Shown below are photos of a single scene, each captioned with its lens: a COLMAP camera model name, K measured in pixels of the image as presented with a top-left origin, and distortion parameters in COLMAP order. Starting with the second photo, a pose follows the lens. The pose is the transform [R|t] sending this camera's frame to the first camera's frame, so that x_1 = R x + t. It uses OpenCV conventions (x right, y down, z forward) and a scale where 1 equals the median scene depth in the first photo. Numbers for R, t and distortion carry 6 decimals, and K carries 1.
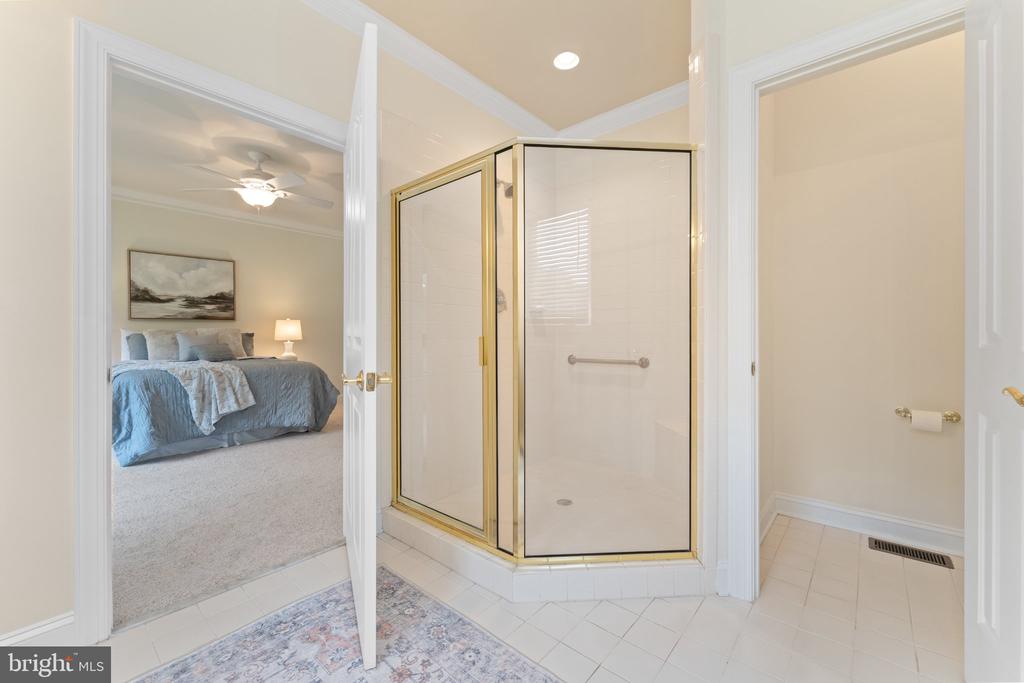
lens RADIAL K [[416.4, 0, 512.0], [0, 416.4, 341.5], [0, 0, 1]] dist [-0.001944, -0.000202]
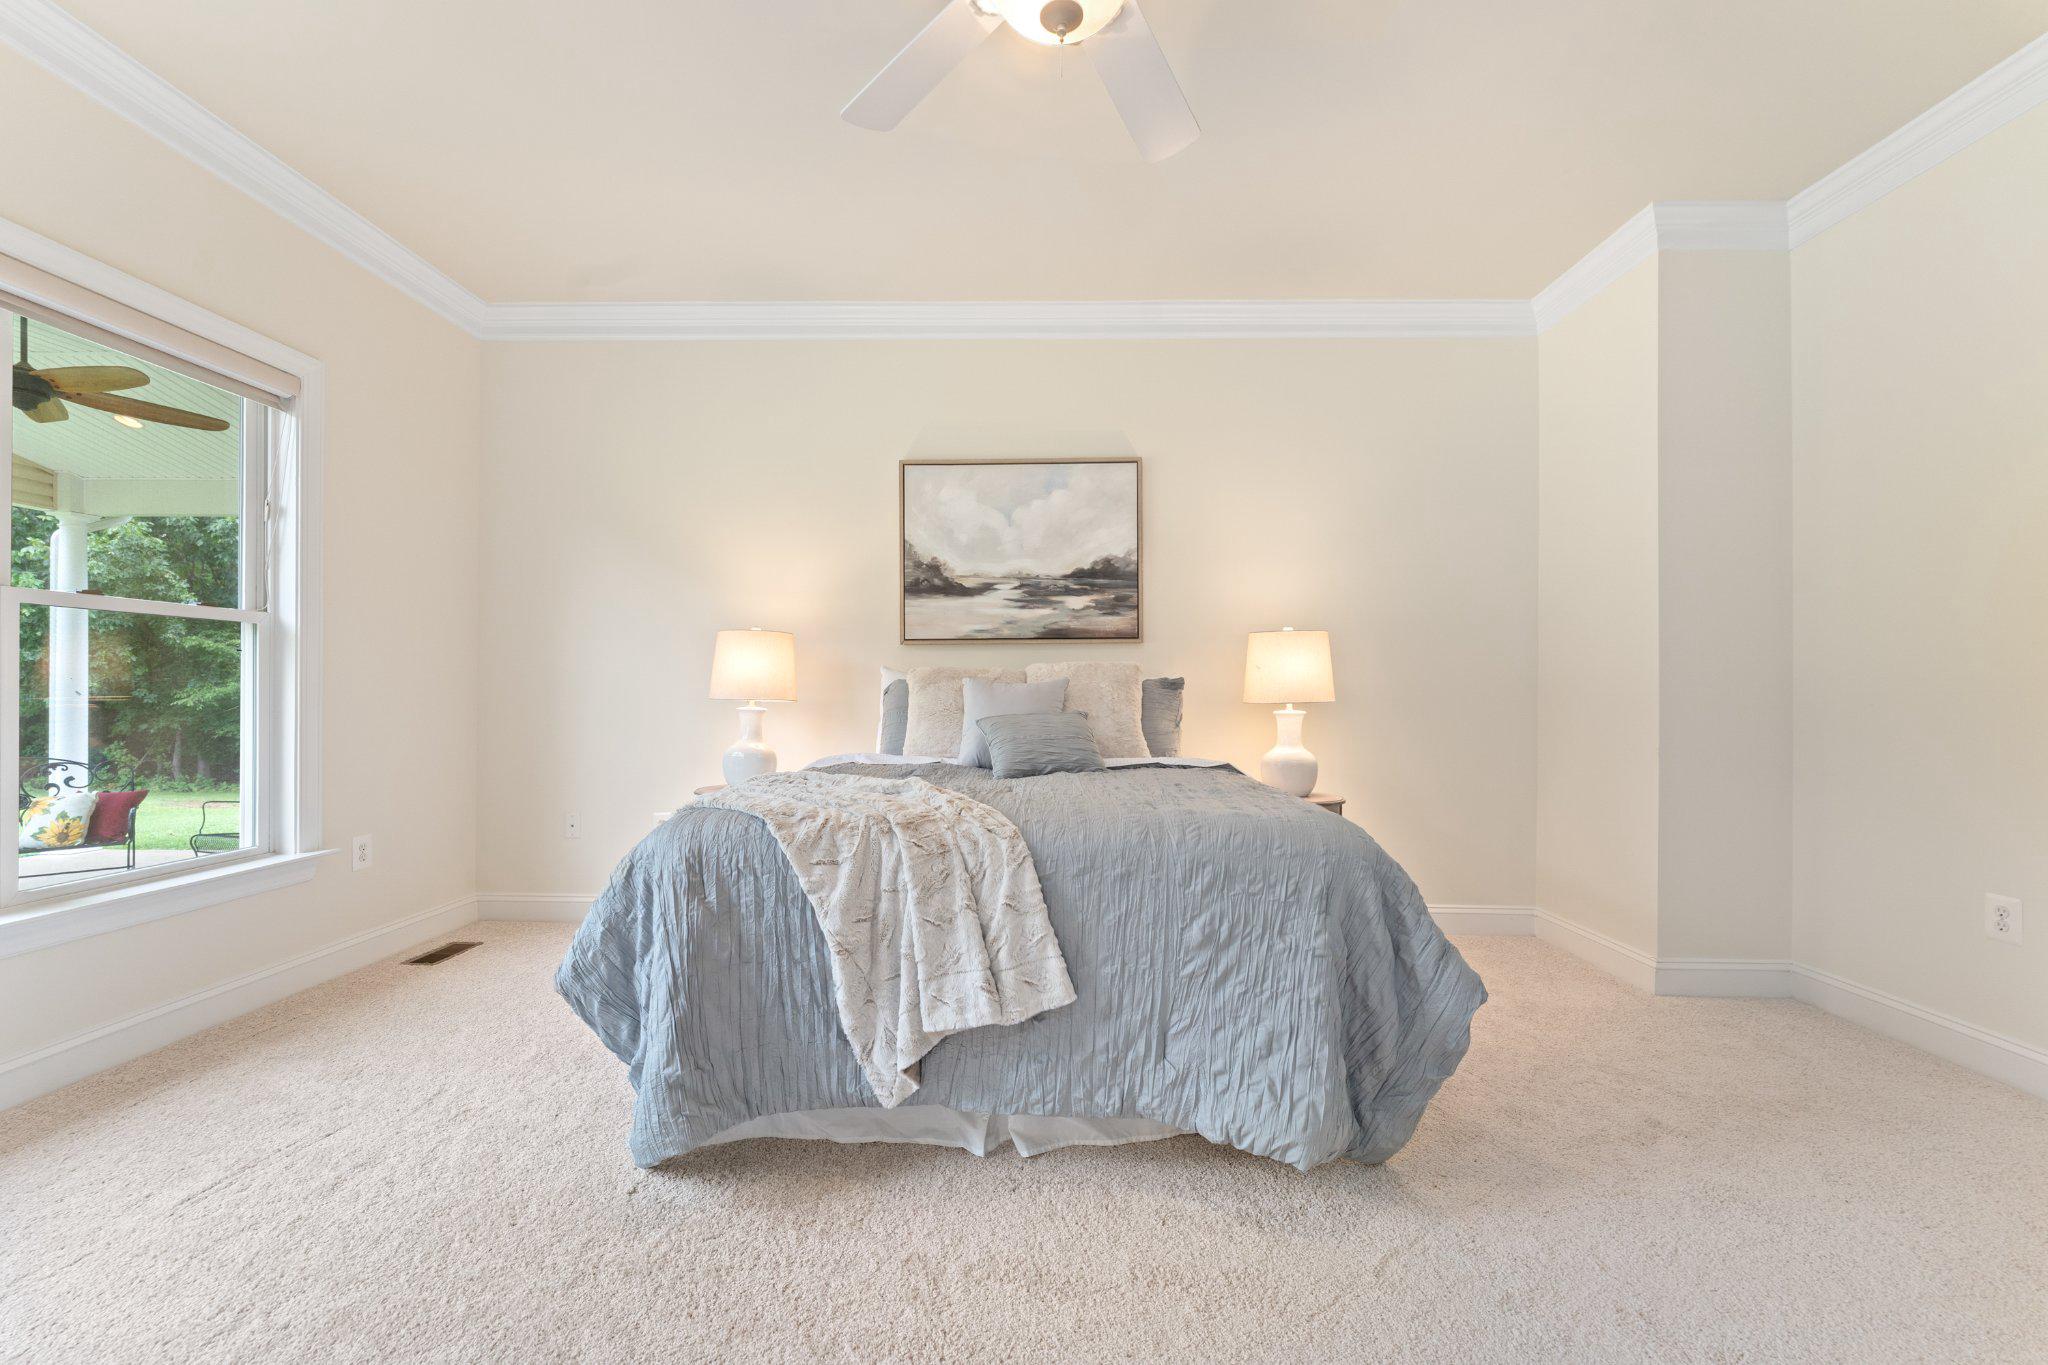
lens RADIAL K [[832.7, 0, 1024.0], [0, 832.7, 682.5], [0, 0, 1]] dist [-0.001944, -0.000202]
pose [[0.640149, -0.004164, -0.768239, -0.262482], [-0.016676, 0.999674, -0.019314, -0.003978], [0.768070, 0.025175, 0.639871, 0.606603]]
